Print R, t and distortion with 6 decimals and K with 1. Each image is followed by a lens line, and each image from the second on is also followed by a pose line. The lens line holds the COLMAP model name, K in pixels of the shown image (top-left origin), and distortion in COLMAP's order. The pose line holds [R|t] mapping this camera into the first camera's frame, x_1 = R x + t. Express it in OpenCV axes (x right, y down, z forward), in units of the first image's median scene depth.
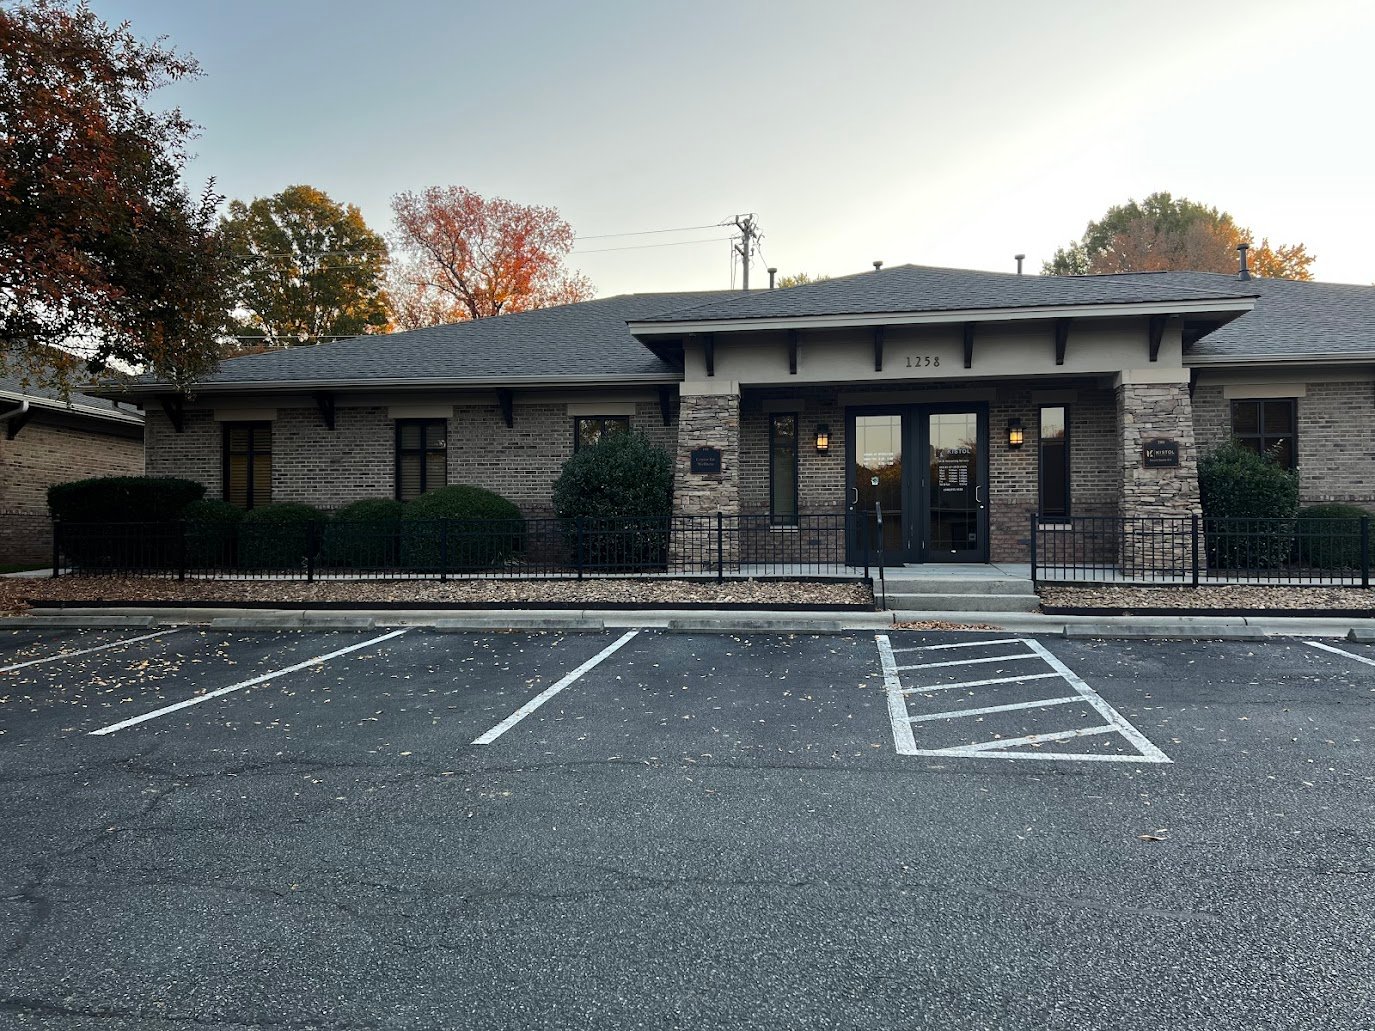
lens RADIAL K [[1044.4, 0, 709.4], [0, 1044.4, 523.2], [0, 0, 1]] dist [0.142307, -0.202808]
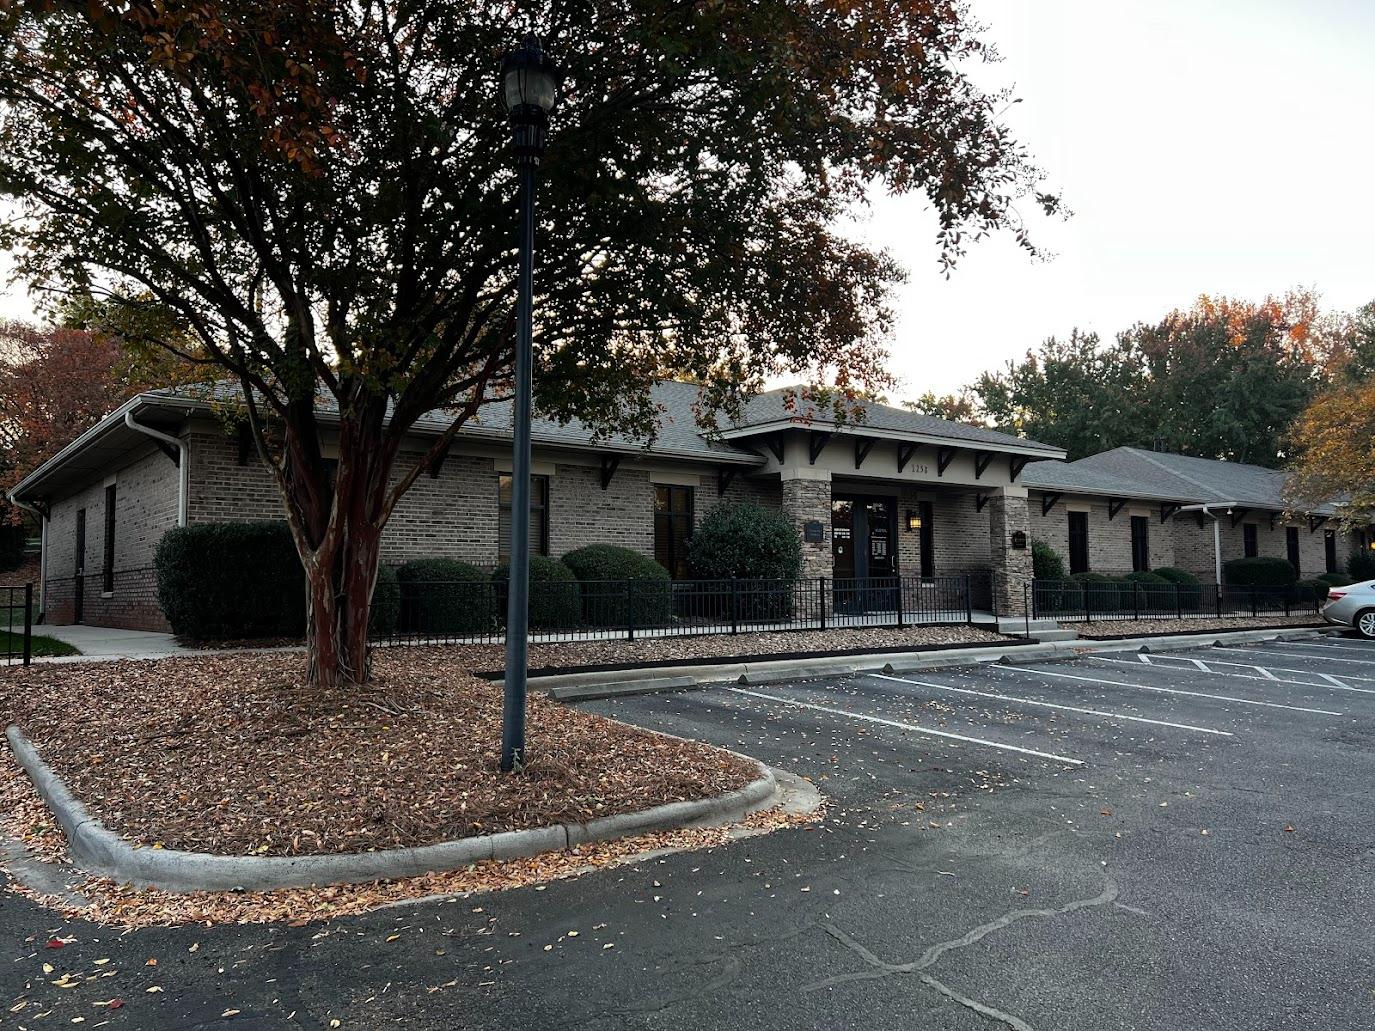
lens RADIAL K [[1044.4, 0, 709.4], [0, 1044.4, 523.2], [0, 0, 1]] dist [0.142307, -0.202808]
pose [[0.687800, 0.043163, 0.724616, -0.989134], [-0.009224, 0.998670, -0.050733, -0.006058], [-0.725842, 0.028211, 0.687283, 0.233400]]
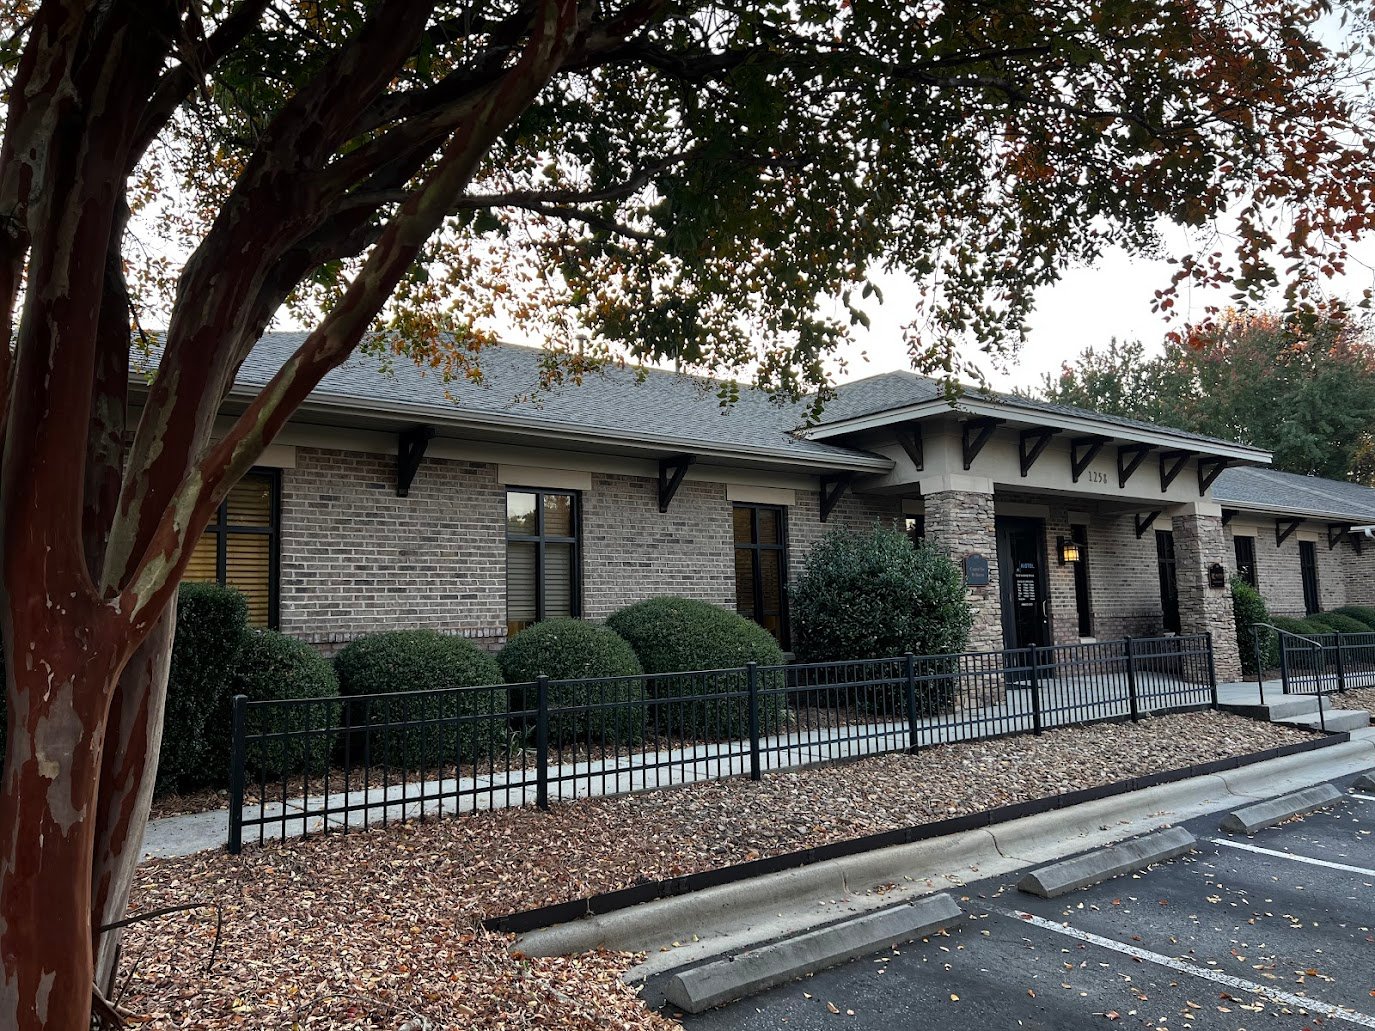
lens RADIAL K [[1041.8, 0, 687.5], [0, 1041.8, 515.5], [0, 0, 1]] dist [0.084307, -0.122517]
pose [[0.687697, 0.060302, 0.723489, -0.757789], [0.008891, 0.995770, -0.091447, -0.029694], [-0.725943, 0.069320, 0.684252, 0.594534]]
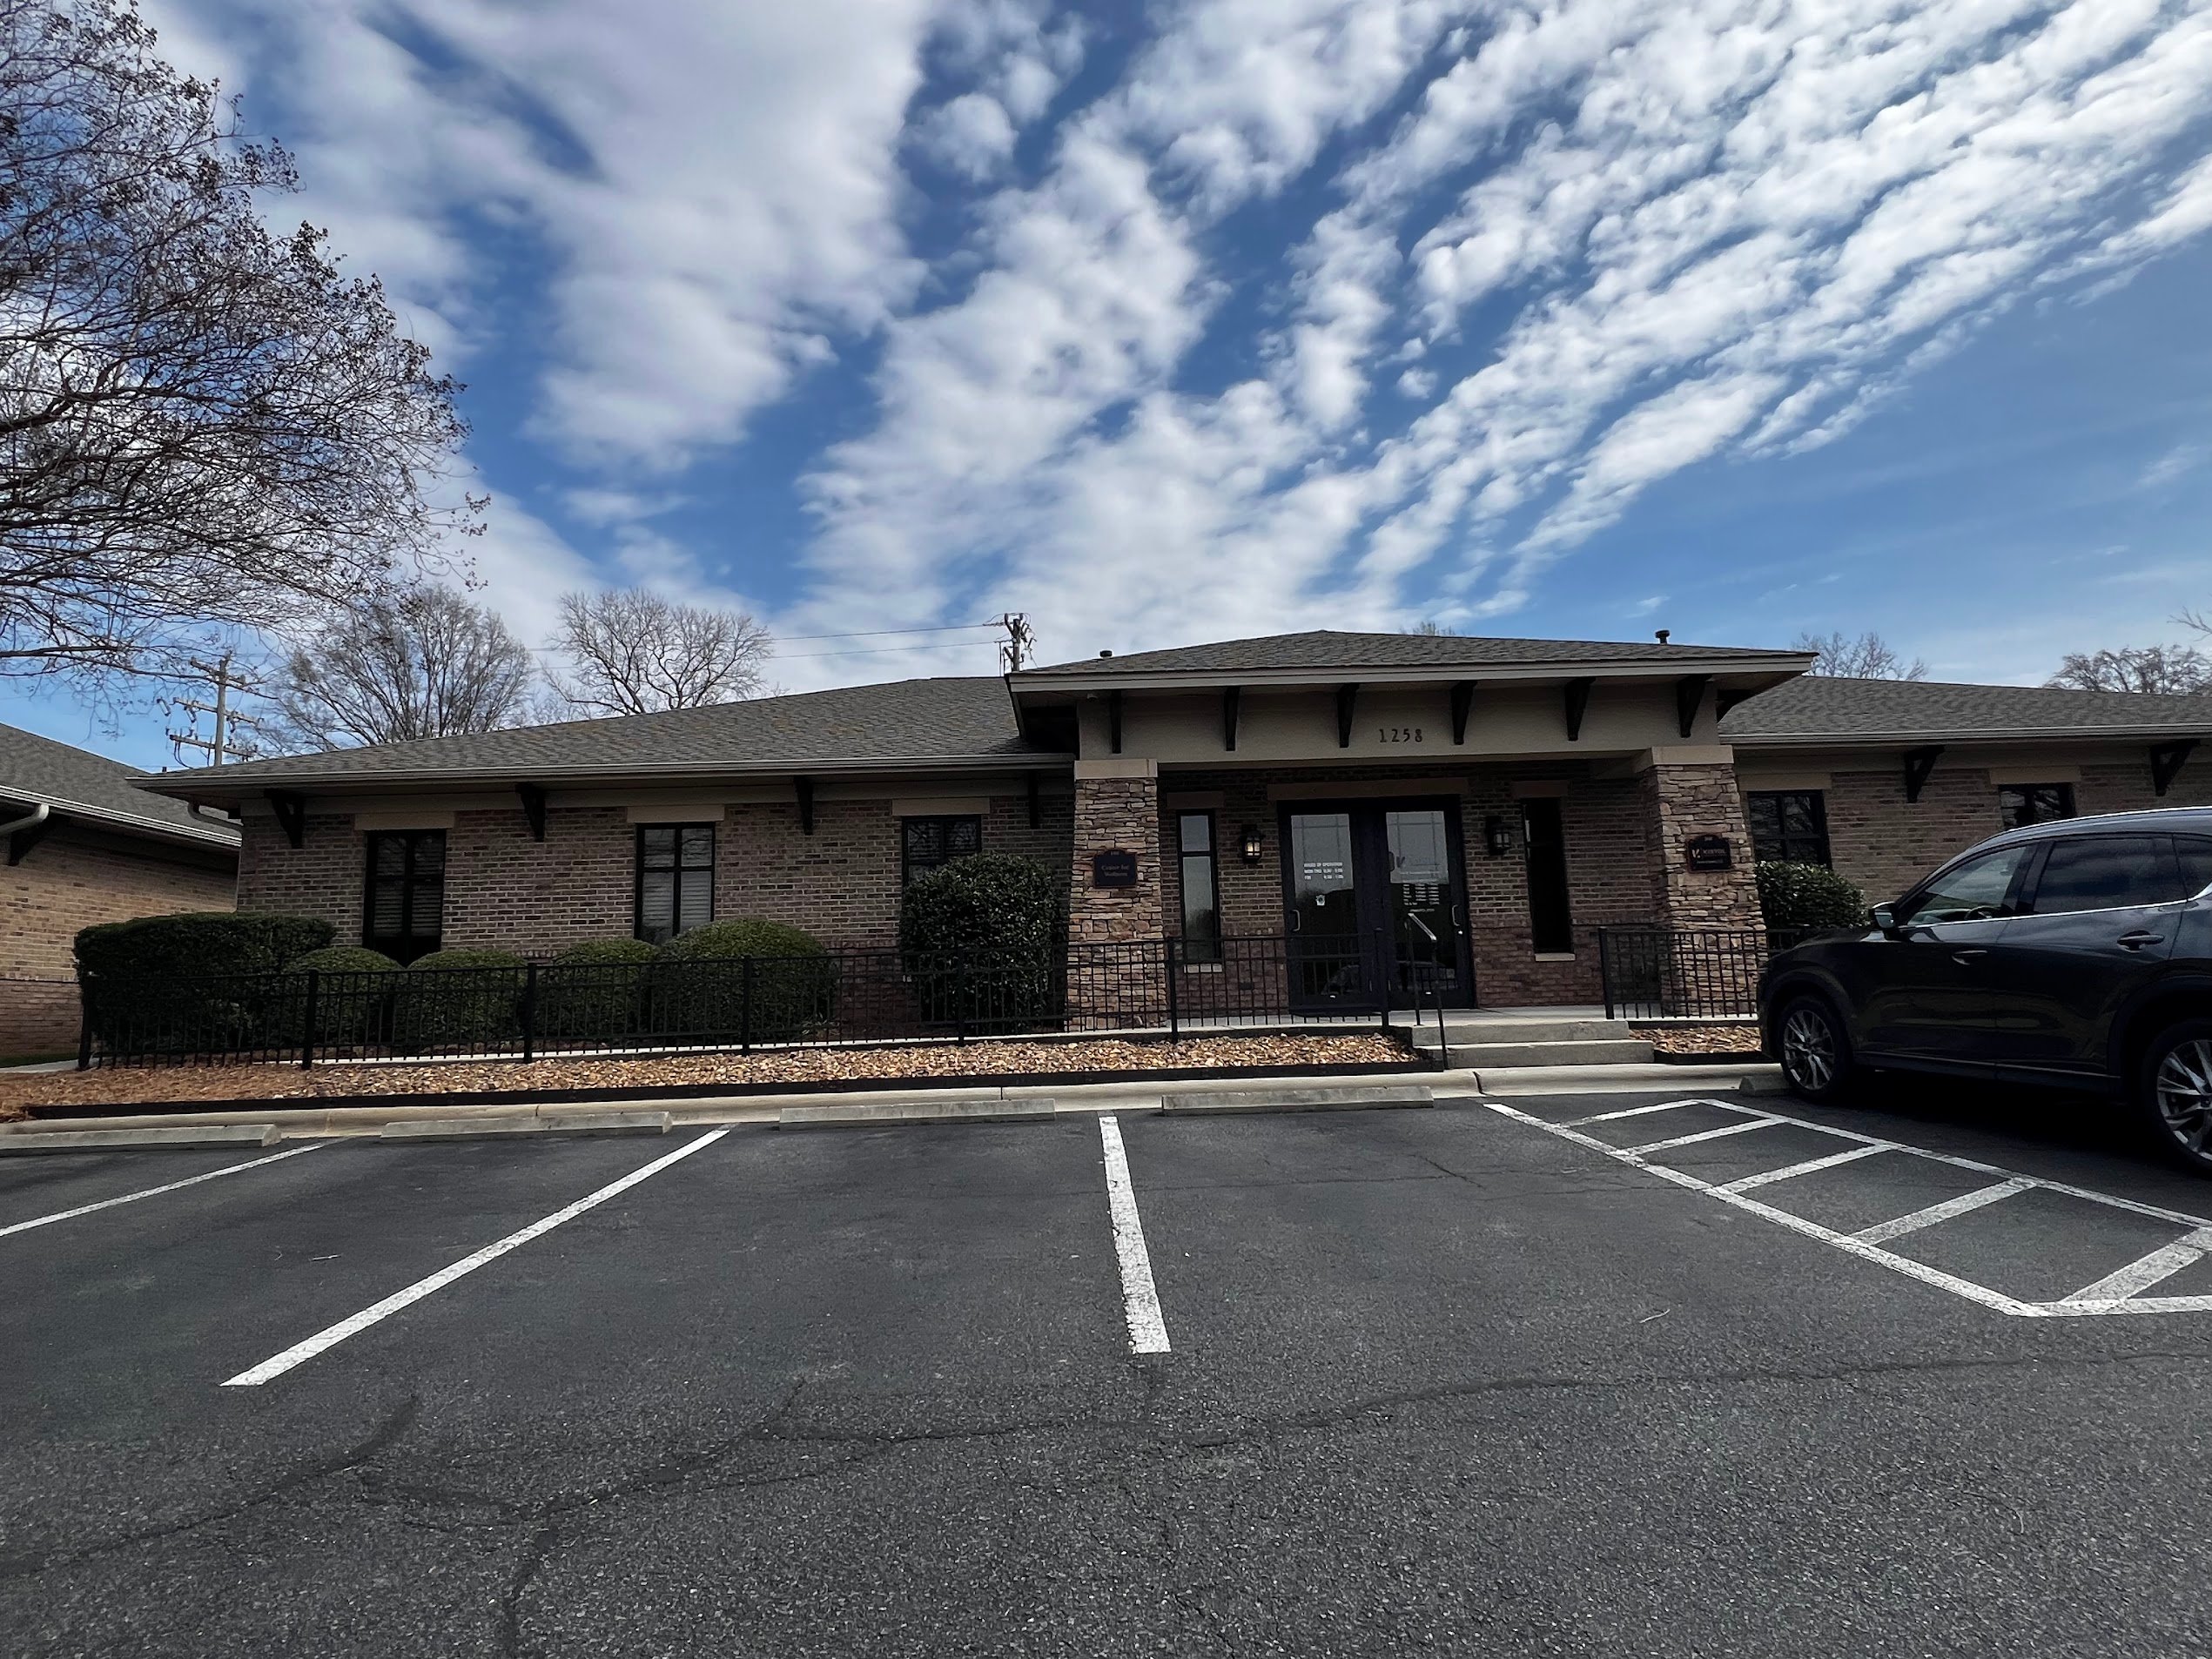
lens RADIAL K [[1204.2, 0, 1106.0], [0, 1204.2, 829.5], [0, 0, 1]] dist [0.007776, -0.000480]
pose [[0.986321, -0.003299, 0.164803, -0.142637], [0.025823, 0.990547, -0.134719, 0.022550], [-0.162801, 0.137132, 0.977083, 0.203003]]
